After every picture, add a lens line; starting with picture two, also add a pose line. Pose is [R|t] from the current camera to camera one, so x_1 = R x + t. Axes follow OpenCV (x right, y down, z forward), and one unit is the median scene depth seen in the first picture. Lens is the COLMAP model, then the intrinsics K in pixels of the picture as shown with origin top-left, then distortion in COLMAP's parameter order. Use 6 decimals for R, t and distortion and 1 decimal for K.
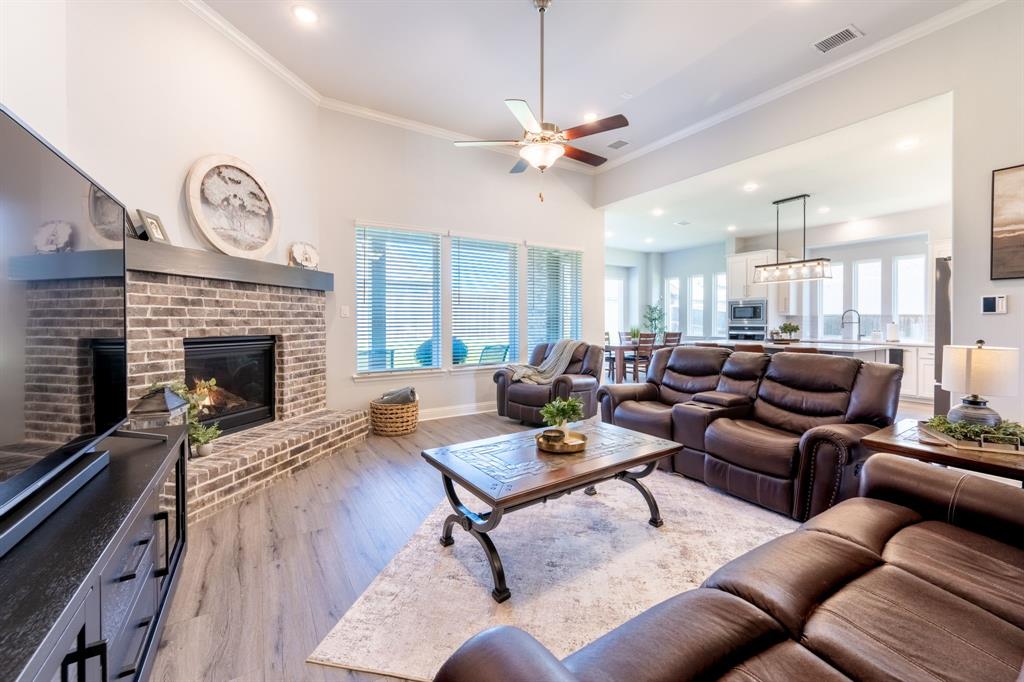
lens RADIAL K [[416.1, 0, 514.3], [0, 416.1, 331.5], [0, 0, 1]] dist [0.000309, 0.000441]
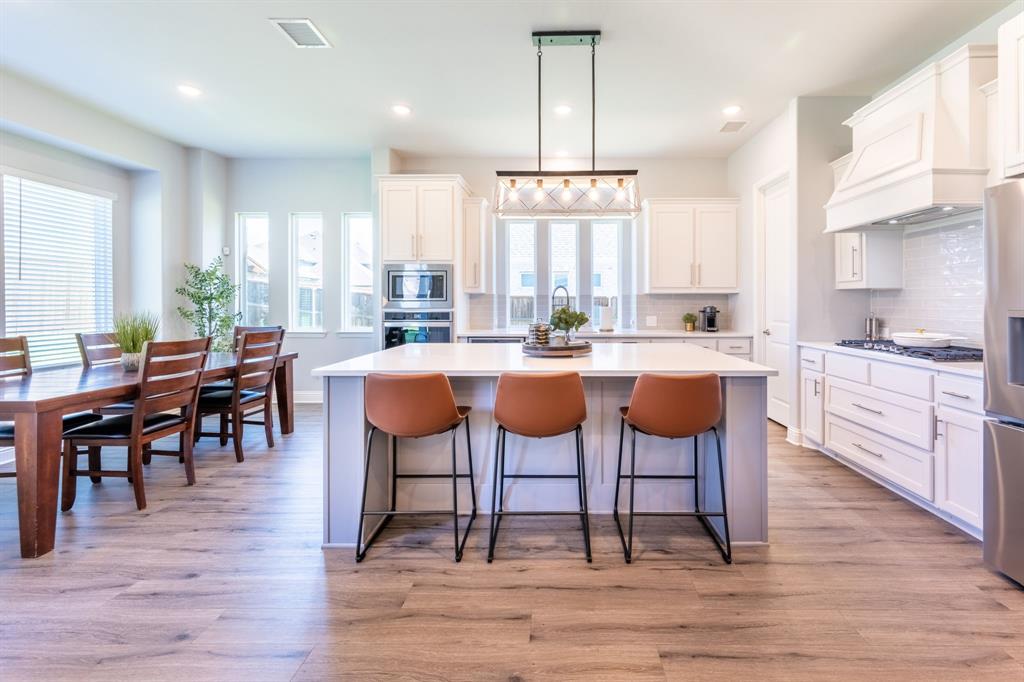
lens RADIAL K [[416.1, 0, 543.1], [0, 416.1, 304.0], [0, 0, 1]] dist [0.000309, 0.000441]
pose [[0.543517, 0.000218, 0.839398, 0.168392], [0.017411, 0.999782, -0.011534, -0.012511], [-0.839218, 0.020884, 0.543394, 0.488605]]
